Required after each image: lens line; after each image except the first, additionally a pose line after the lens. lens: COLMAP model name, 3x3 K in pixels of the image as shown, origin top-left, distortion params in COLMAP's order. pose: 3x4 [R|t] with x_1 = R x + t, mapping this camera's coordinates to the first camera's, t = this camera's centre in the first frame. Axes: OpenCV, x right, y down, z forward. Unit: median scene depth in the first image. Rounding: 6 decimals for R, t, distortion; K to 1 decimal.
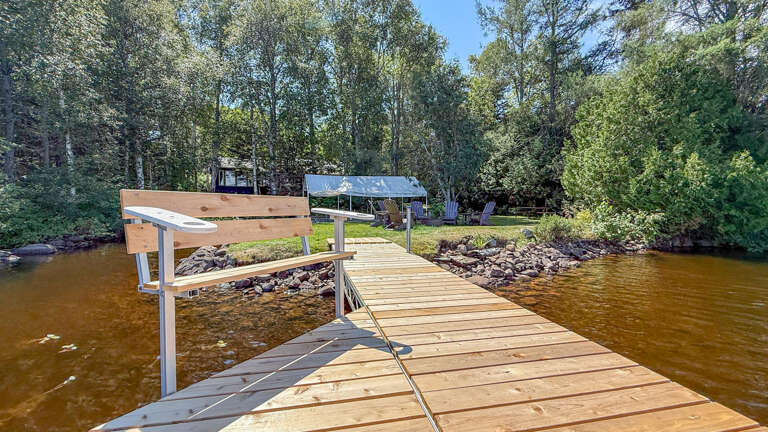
lens RADIAL K [[333.3, 0, 384.0], [0, 333.3, 216.0], [0, 0, 1]] dist [0.000866, 0.000222]
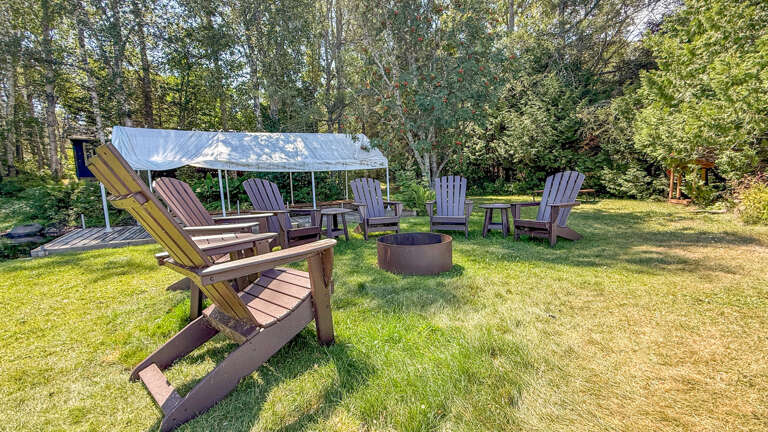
lens RADIAL K [[333.3, 0, 384.0], [0, 333.3, 216.0], [0, 0, 1]] dist [0.000866, 0.000222]
pose [[0.993218, -0.048658, 0.105597, 0.048946], [0.040964, 0.996428, 0.073846, -0.018741], [-0.108813, -0.069019, 0.991663, 0.365246]]
